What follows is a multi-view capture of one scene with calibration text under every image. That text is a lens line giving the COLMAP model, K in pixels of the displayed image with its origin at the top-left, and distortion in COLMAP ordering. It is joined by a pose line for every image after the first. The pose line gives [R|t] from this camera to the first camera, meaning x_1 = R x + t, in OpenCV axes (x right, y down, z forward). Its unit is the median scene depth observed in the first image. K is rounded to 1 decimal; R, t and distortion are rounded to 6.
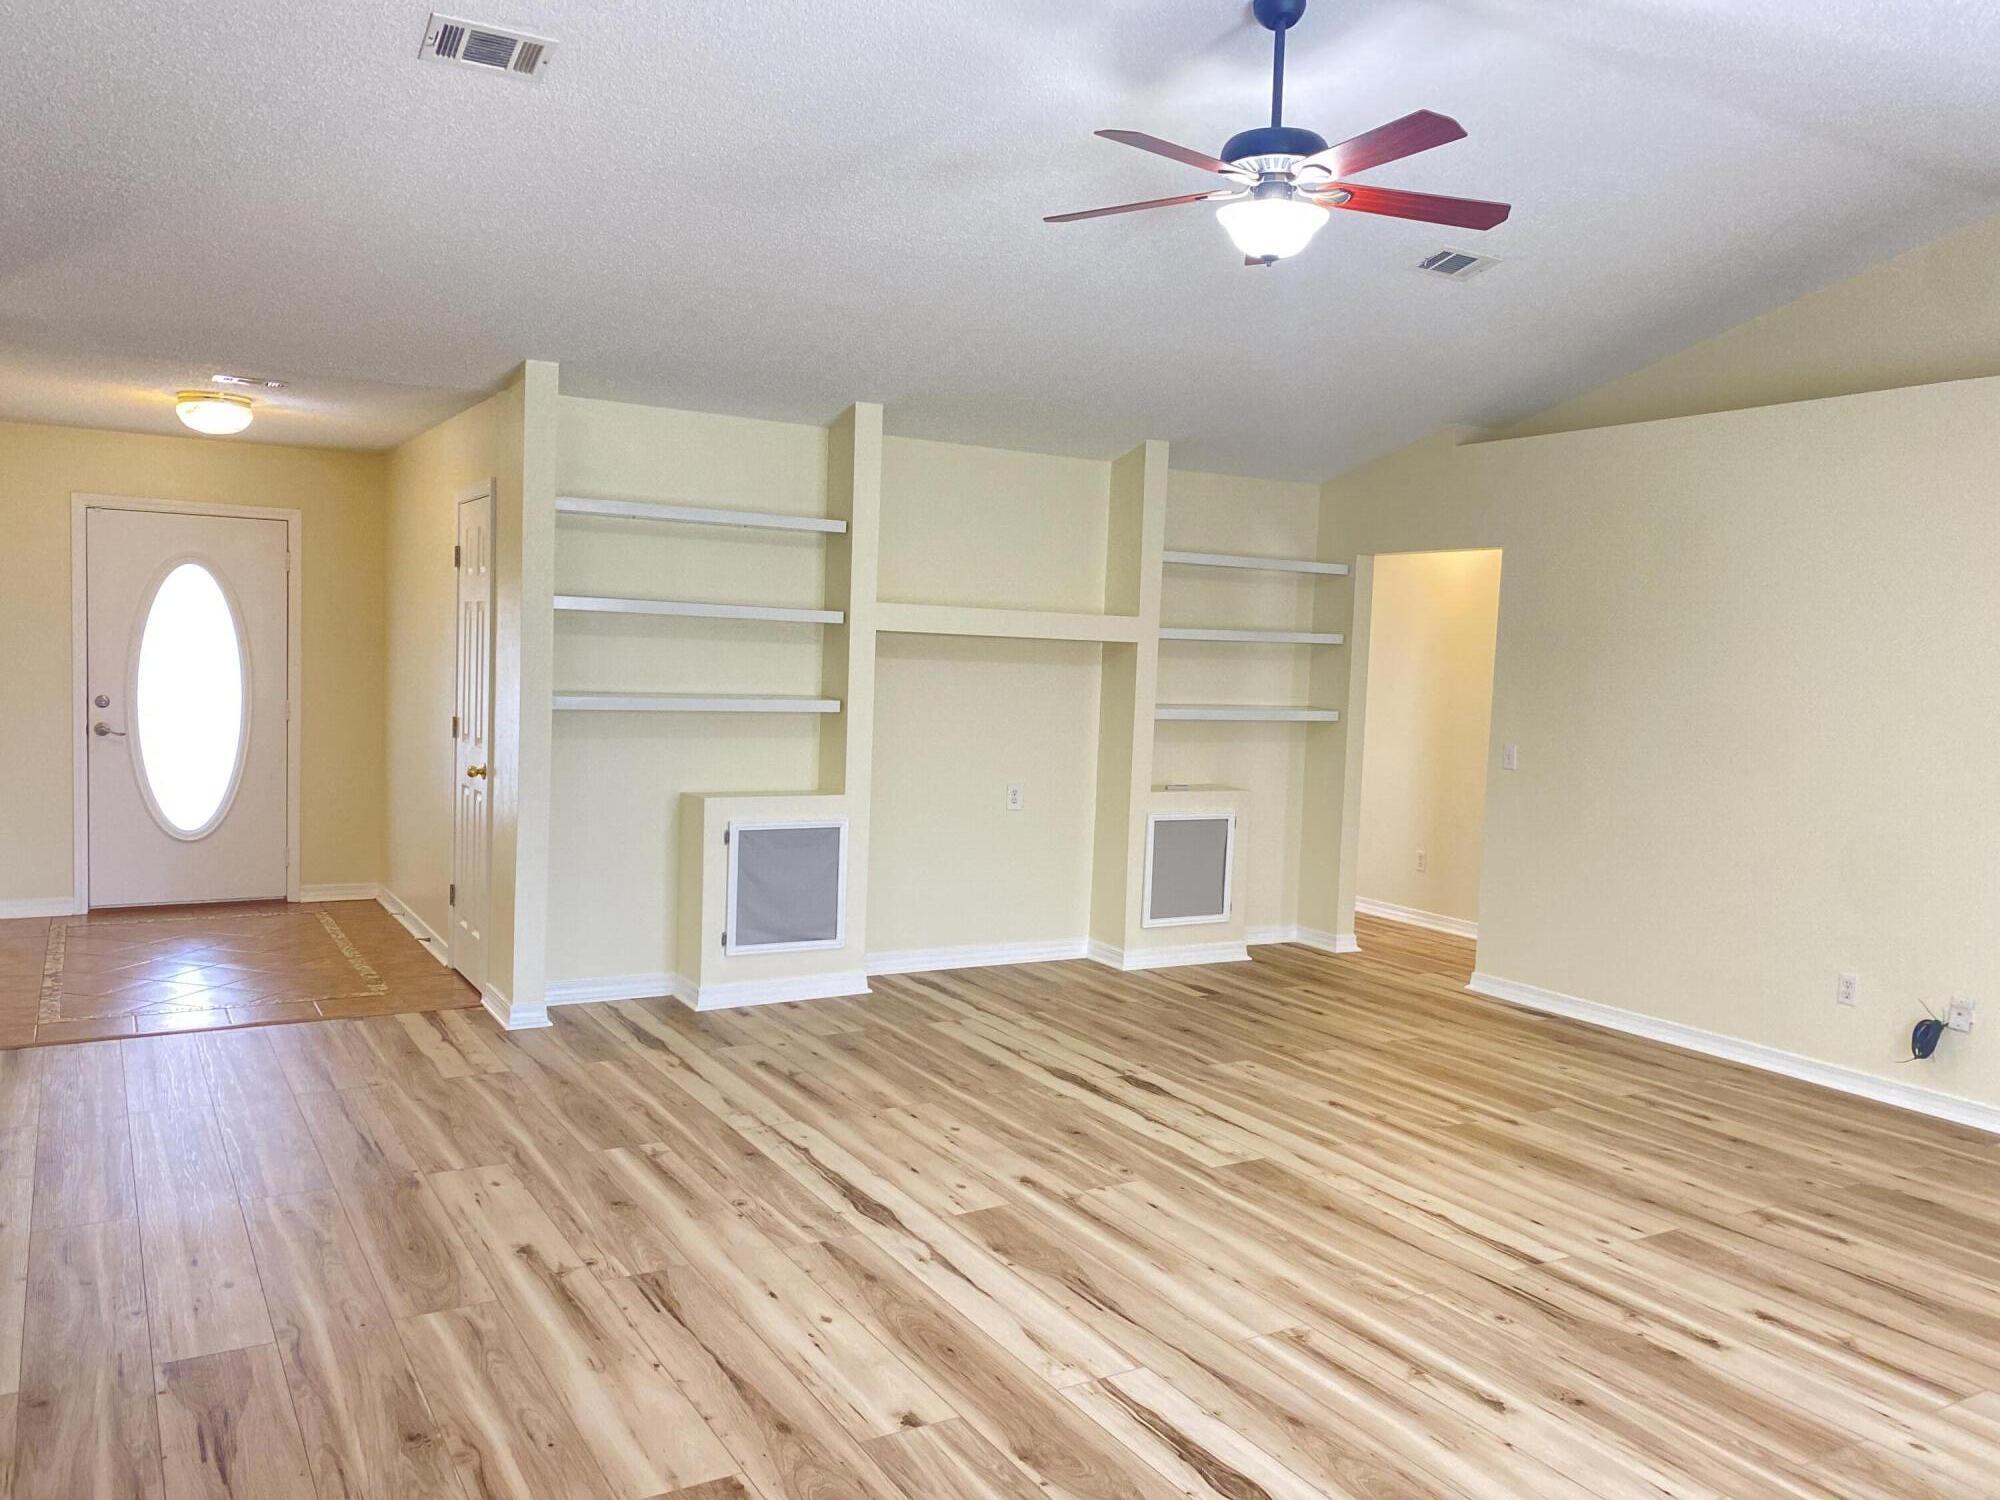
lens RADIAL K [[1511.3, 0, 1018.0], [0, 1511.3, 740.0], [0, 0, 1]] dist [0.029472, -0.026216]
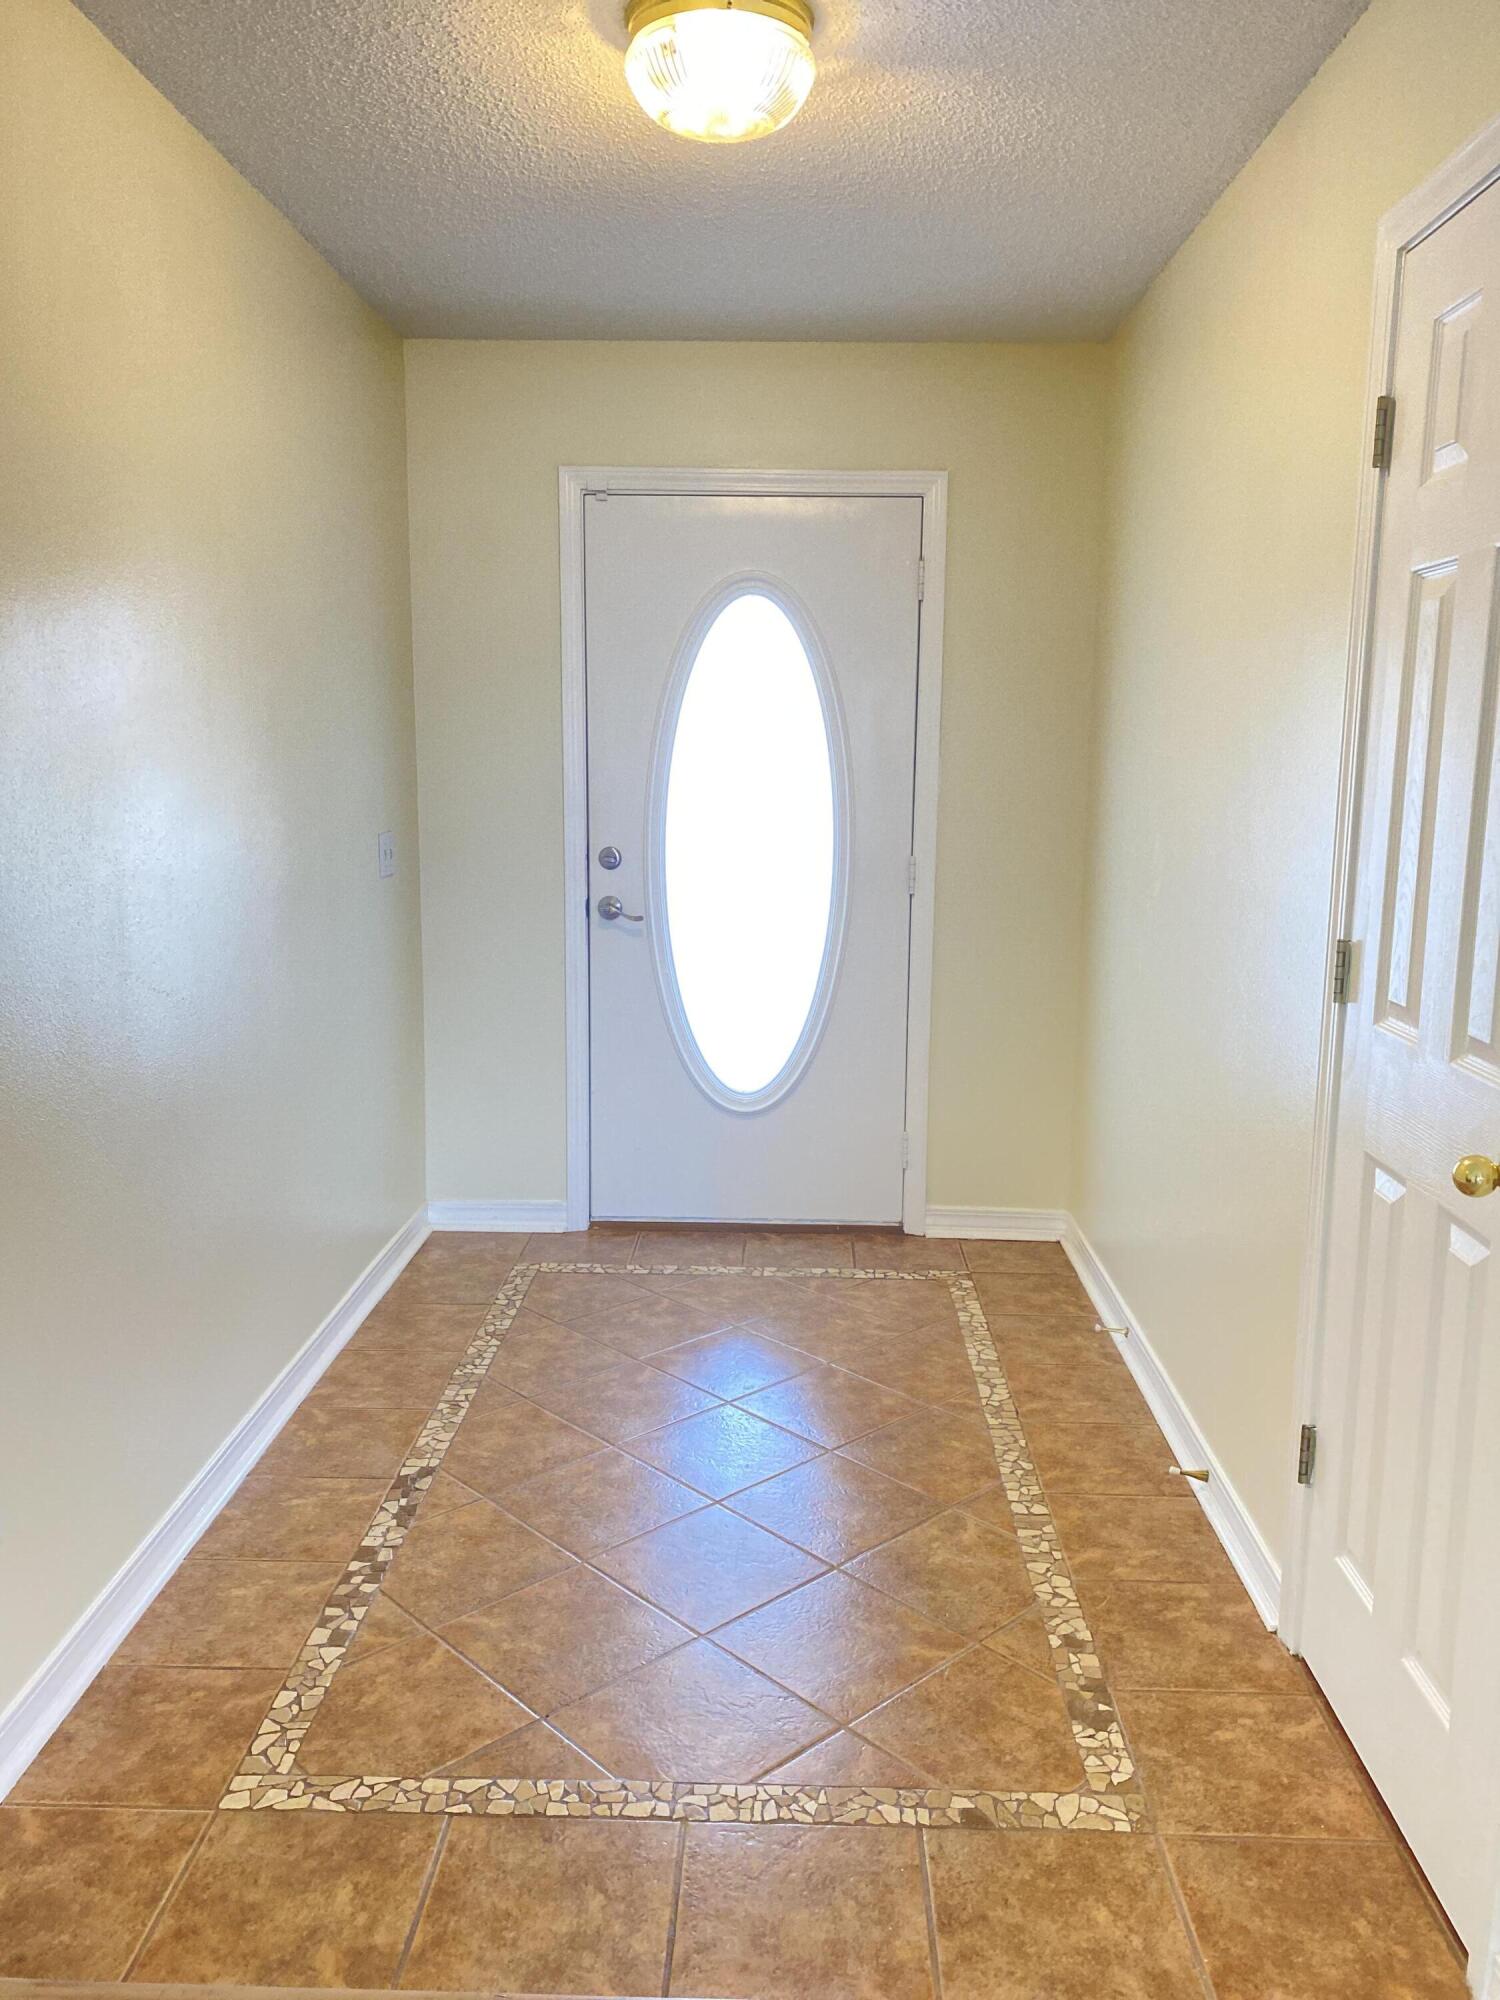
lens RADIAL K [[1511.3, 0, 754.3], [0, 1511.3, 1006.8], [0, 0, 1]] dist [0.029472, -0.026216]
pose [[0.842032, 0.065752, -0.535405, -0.260120], [-0.011962, 0.994575, 0.103330, -0.028838], [0.539295, -0.080602, 0.838251, 0.563889]]
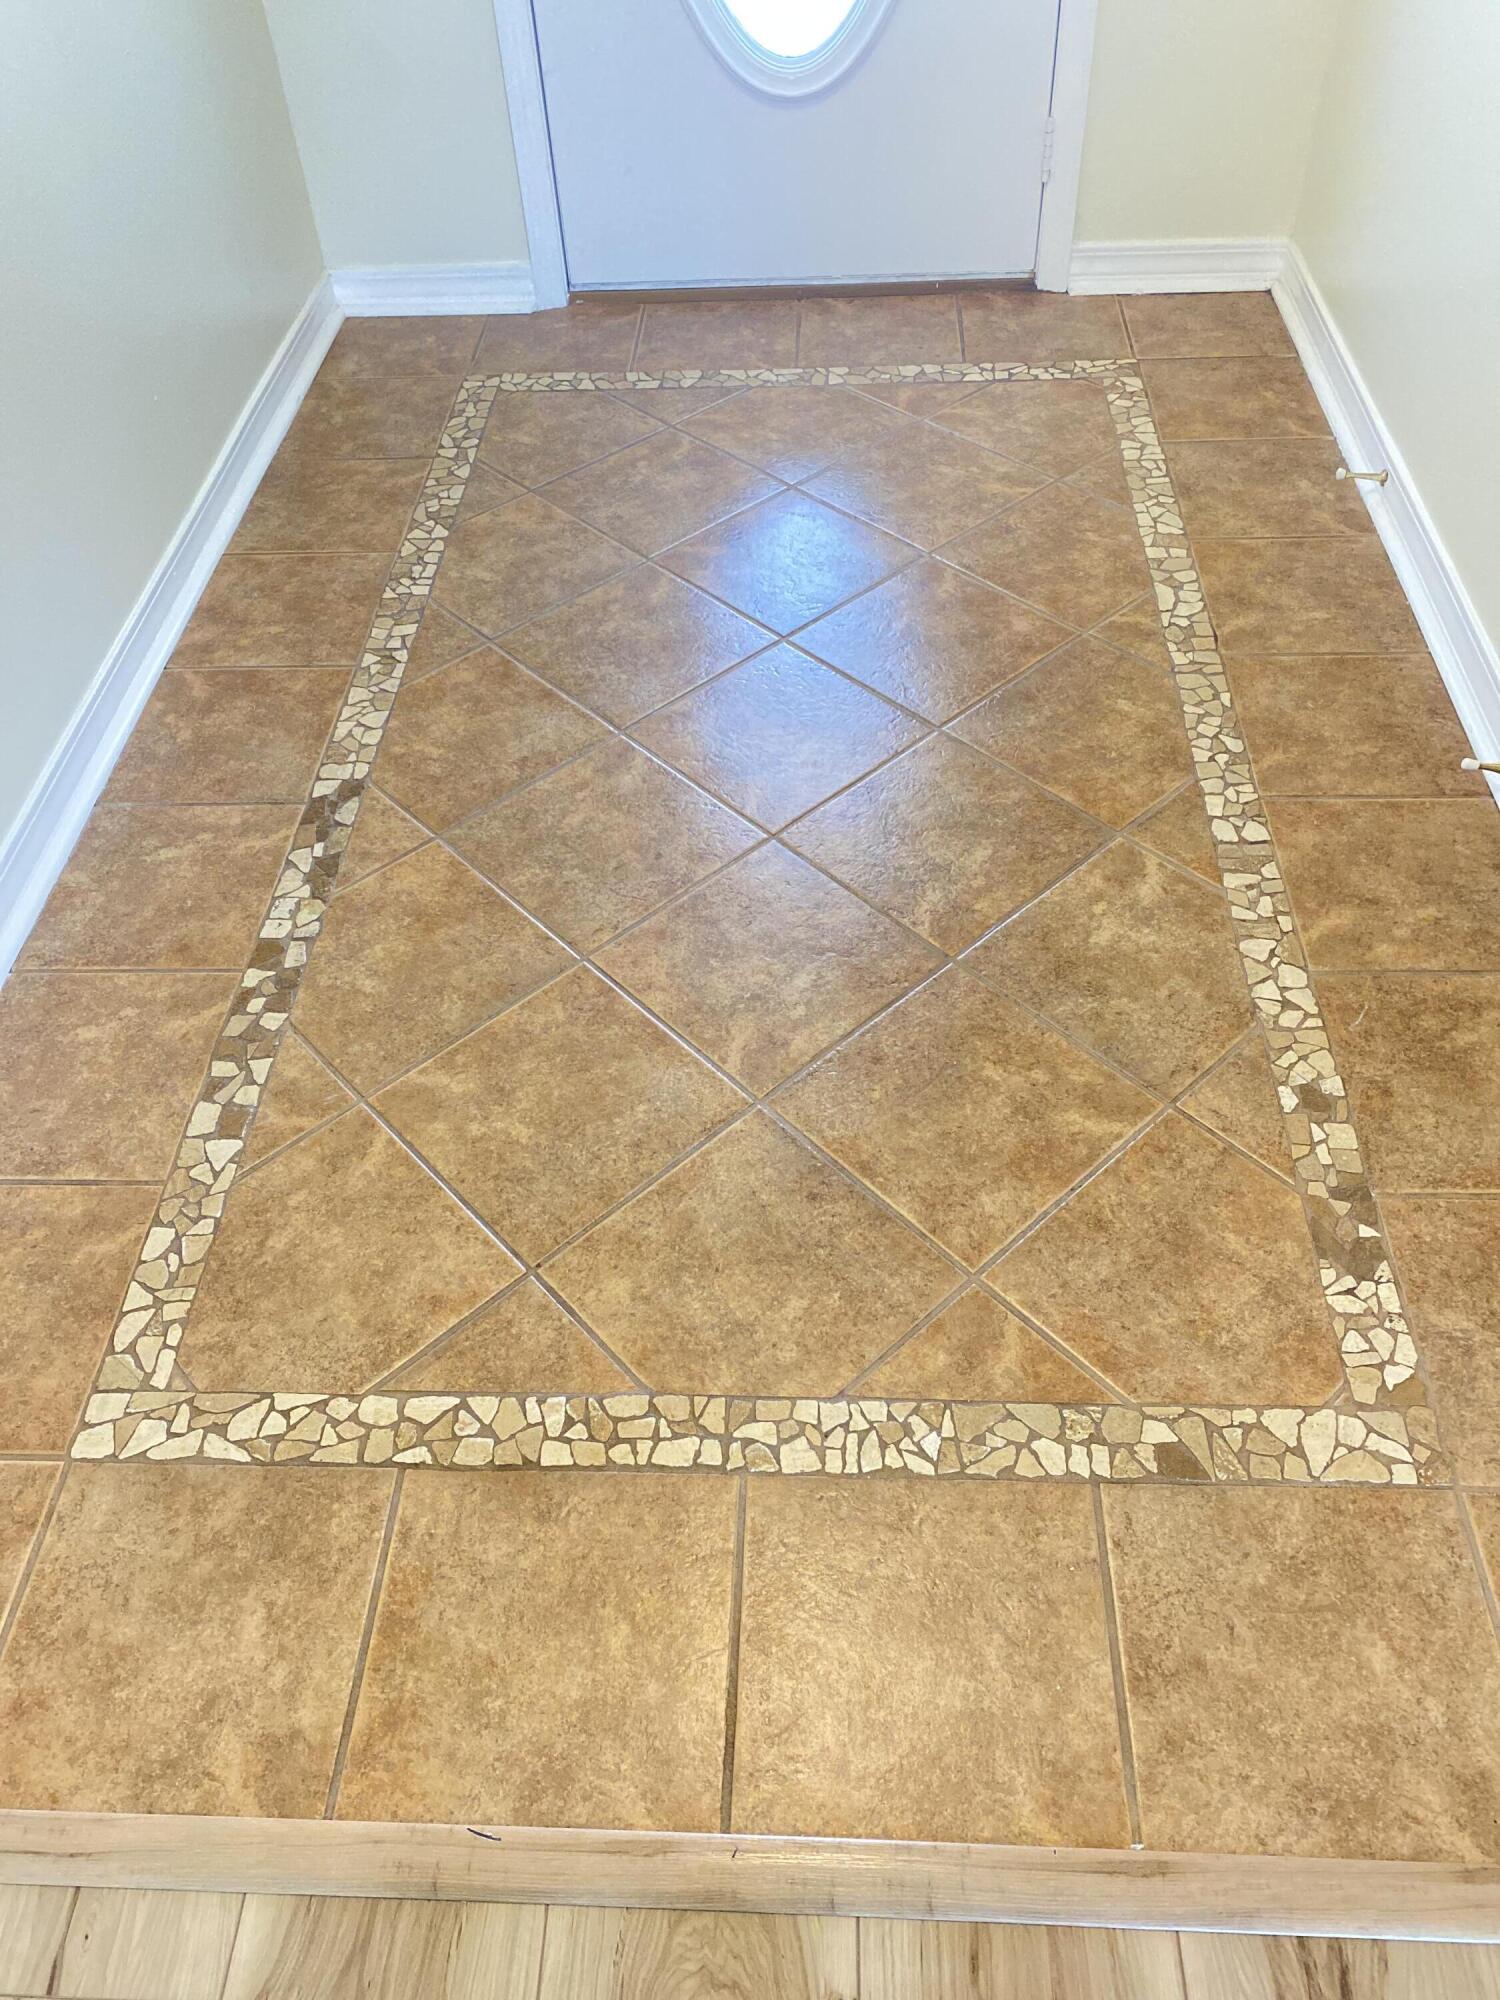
lens RADIAL K [[1511.3, 0, 766.5], [0, 1511.3, 990.1], [0, 0, 1]] dist [0.029472, -0.026216]
pose [[0.835160, 0.352870, -0.421889, -0.343562], [0.041655, 0.724278, 0.688249, -0.024580], [0.548427, -0.592372, 0.590189, 0.694802]]
